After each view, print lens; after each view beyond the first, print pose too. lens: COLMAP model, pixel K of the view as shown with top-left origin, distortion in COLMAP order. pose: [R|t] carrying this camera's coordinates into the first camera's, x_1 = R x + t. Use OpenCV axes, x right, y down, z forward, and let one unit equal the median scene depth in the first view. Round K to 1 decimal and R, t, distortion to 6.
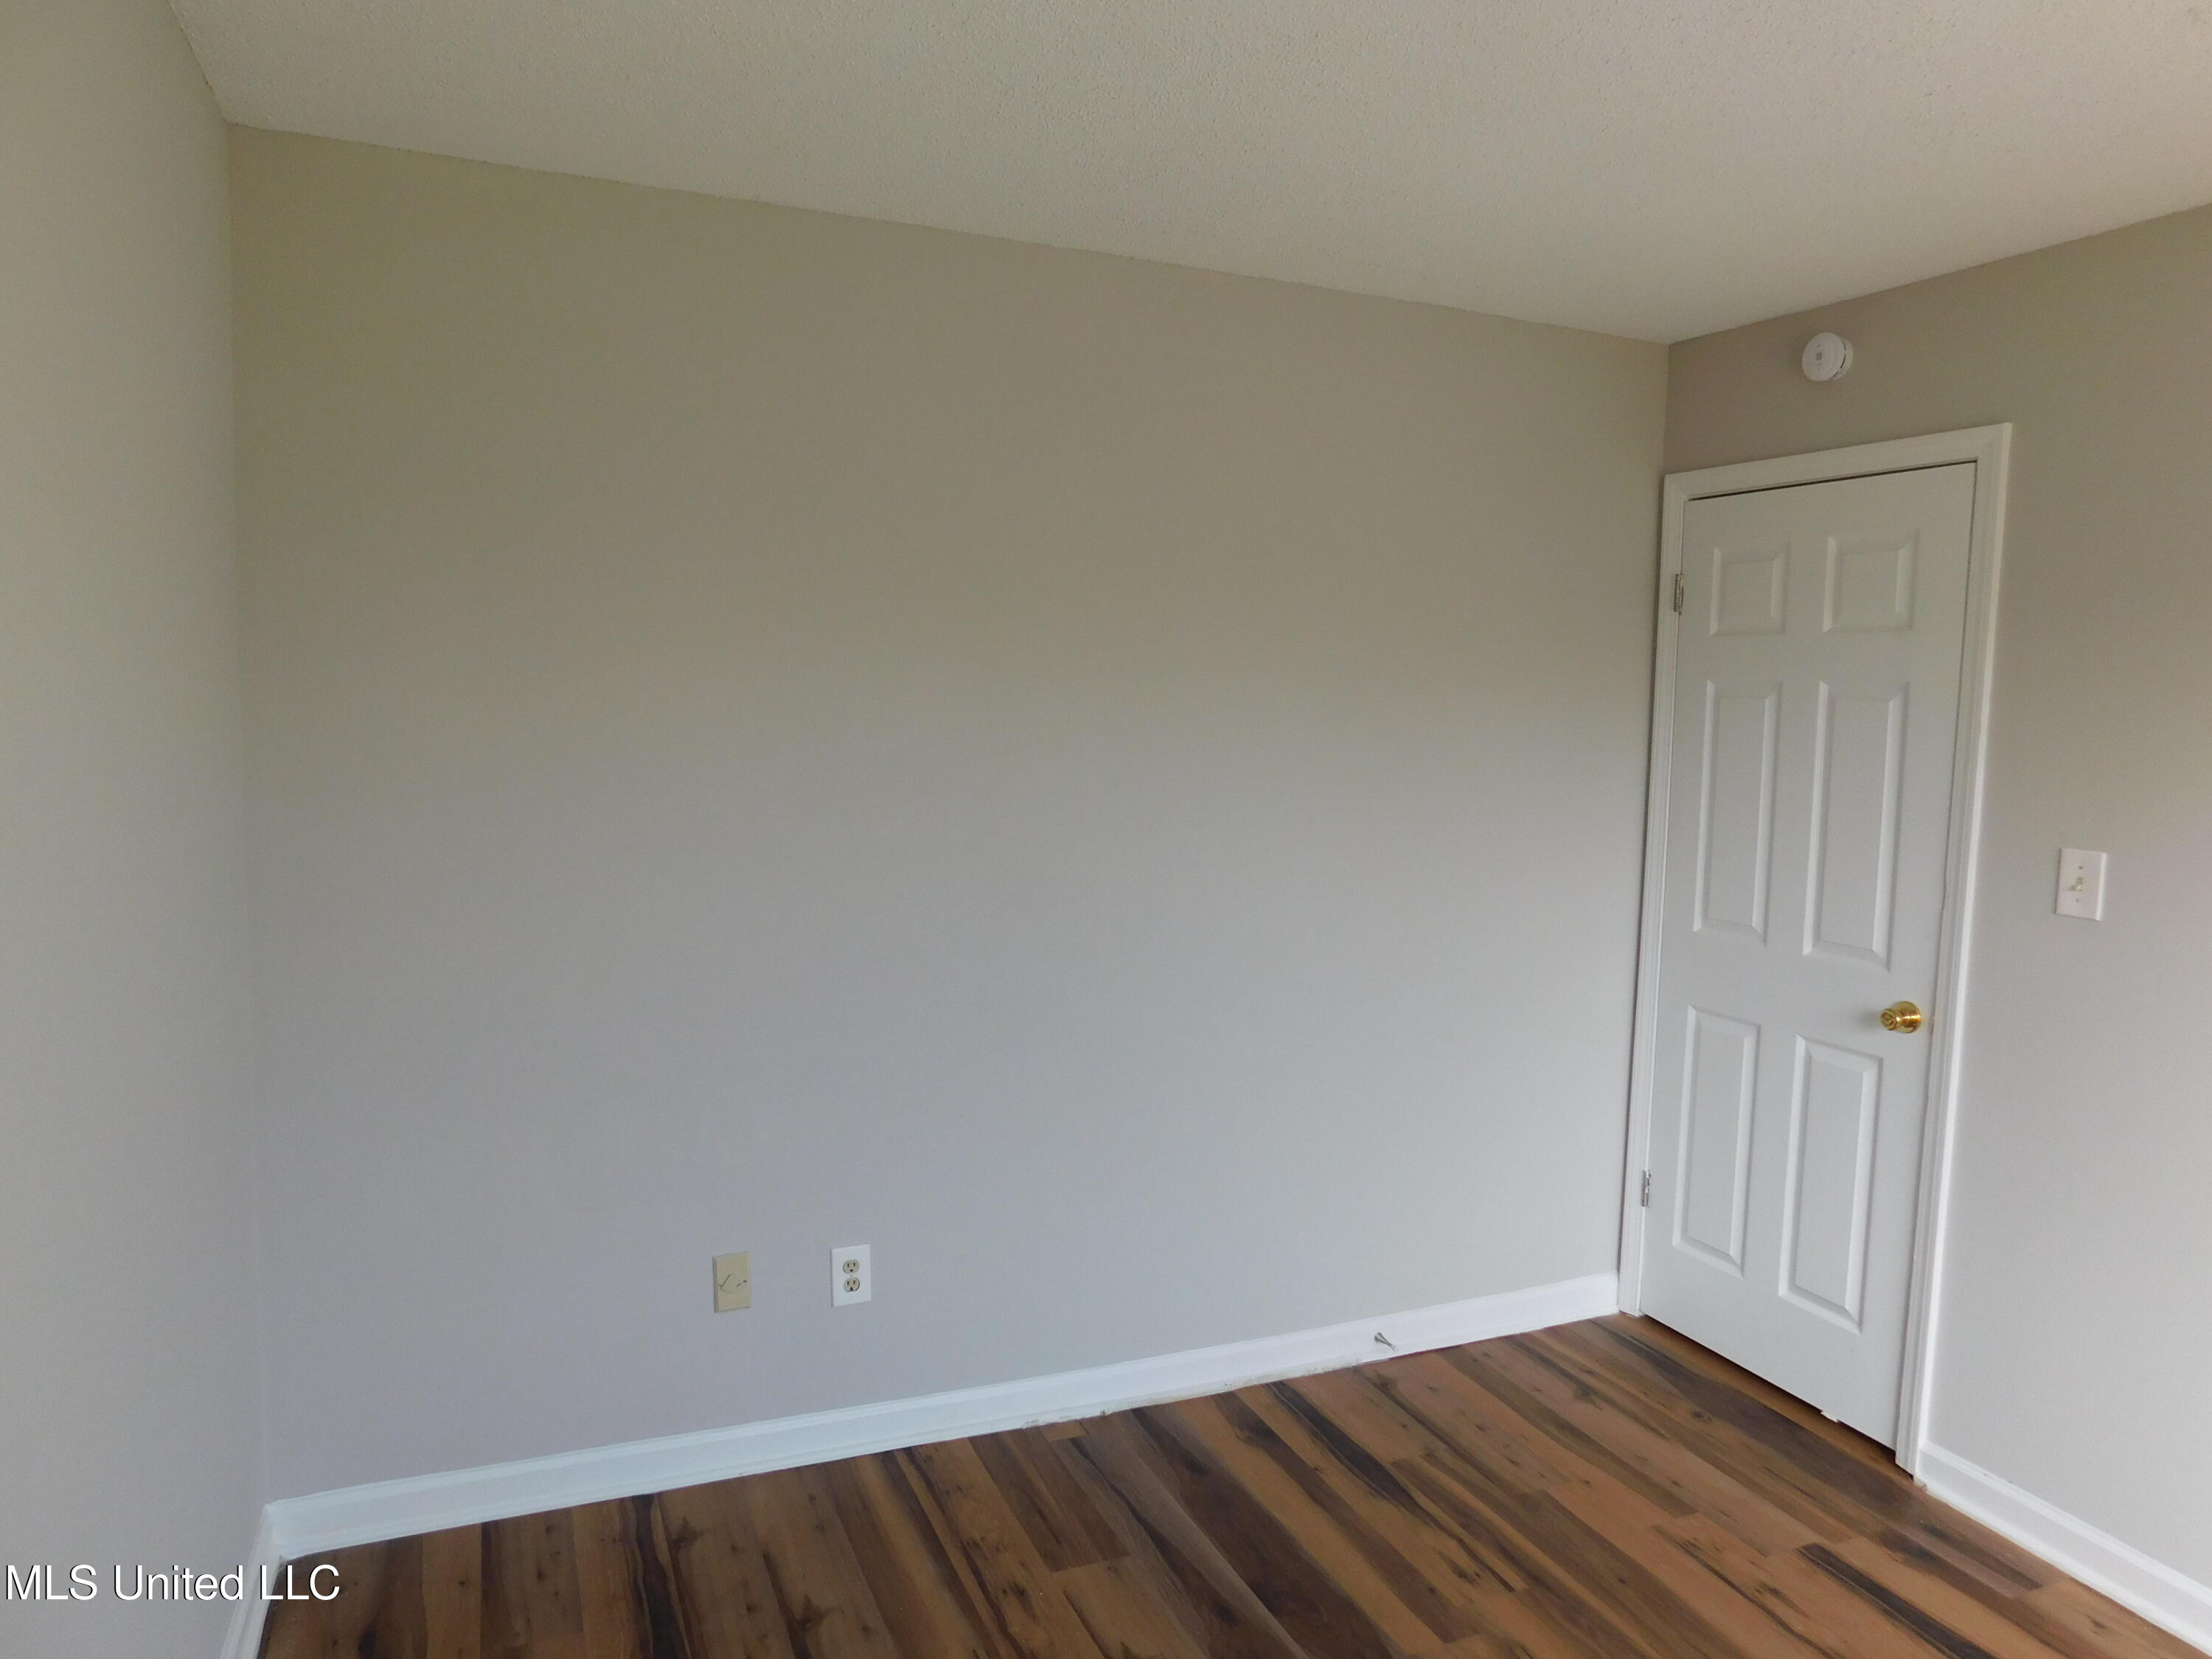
lens RADIAL K [[1481.5, 0, 1125.2], [0, 1481.5, 814.0], [0, 0, 1]] dist [-0.073464, 0.062904]
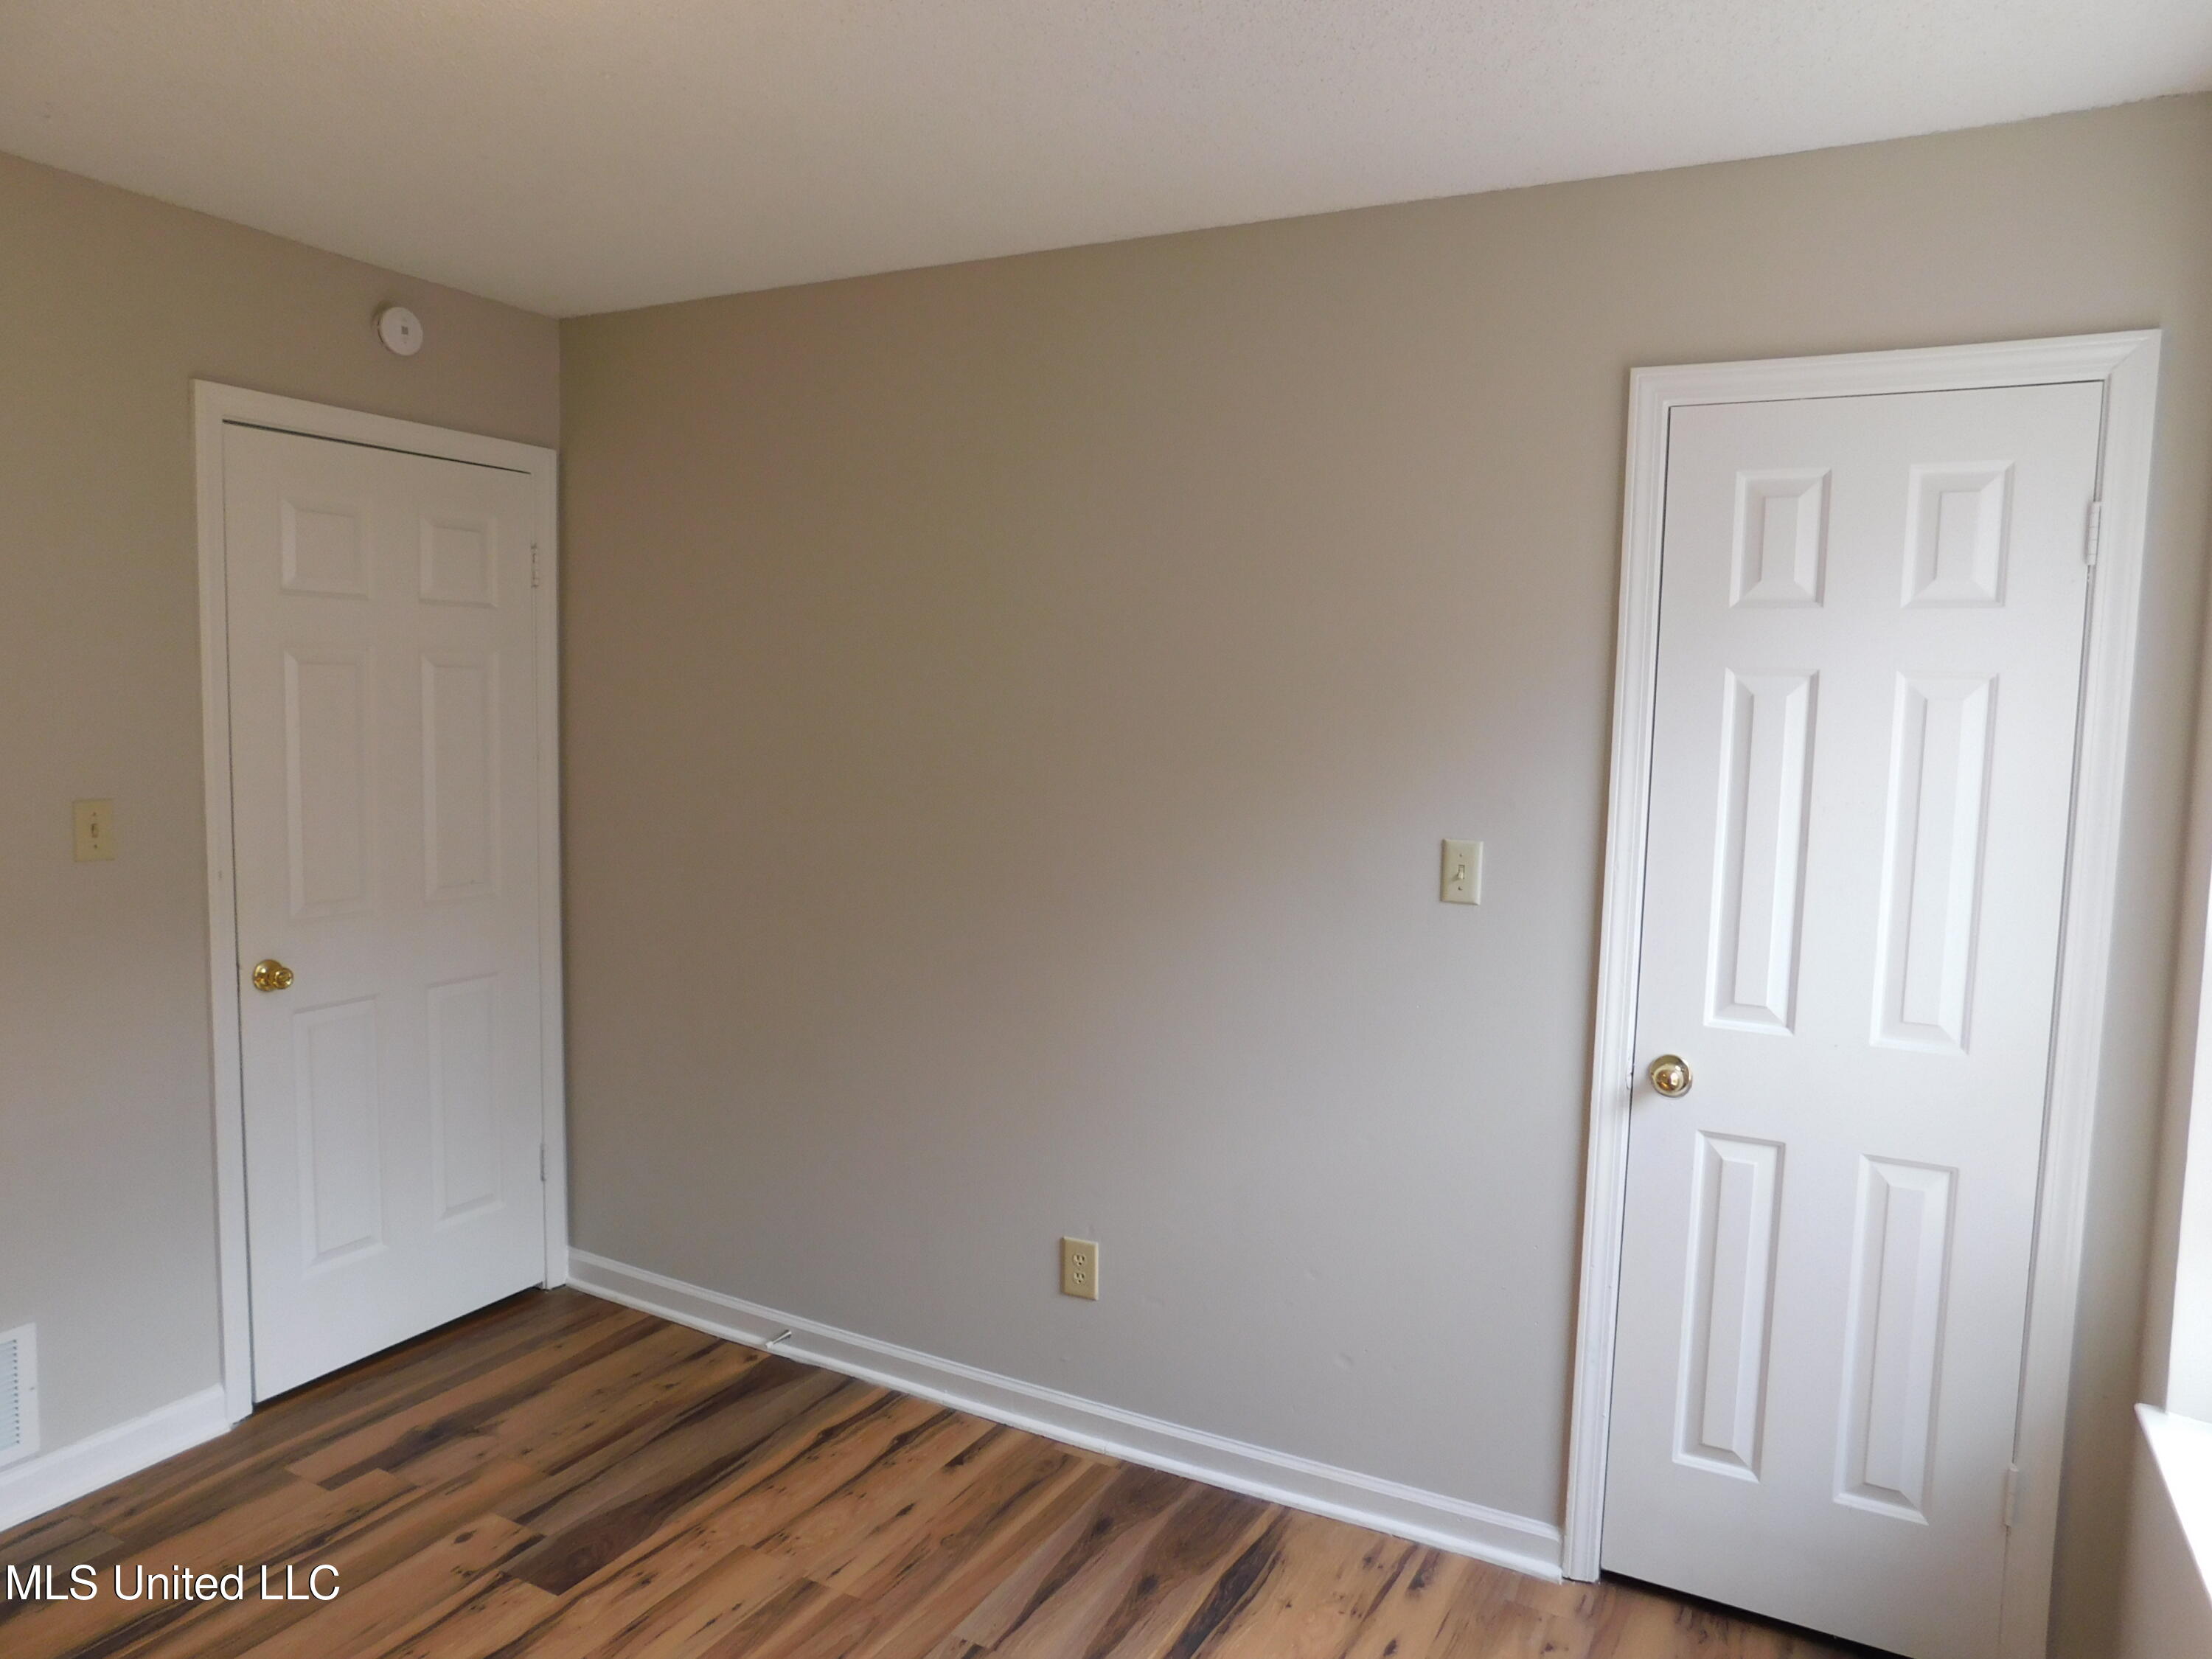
lens RADIAL K [[1481.5, 0, 1122.1], [0, 1481.5, 838.3], [0, 0, 1]] dist [-0.073464, 0.062904]
pose [[0.766700, -0.078175, 0.637229, -0.323583], [0.057055, 0.996928, 0.053656, -0.078418], [-0.639466, -0.004781, 0.768805, 0.772763]]
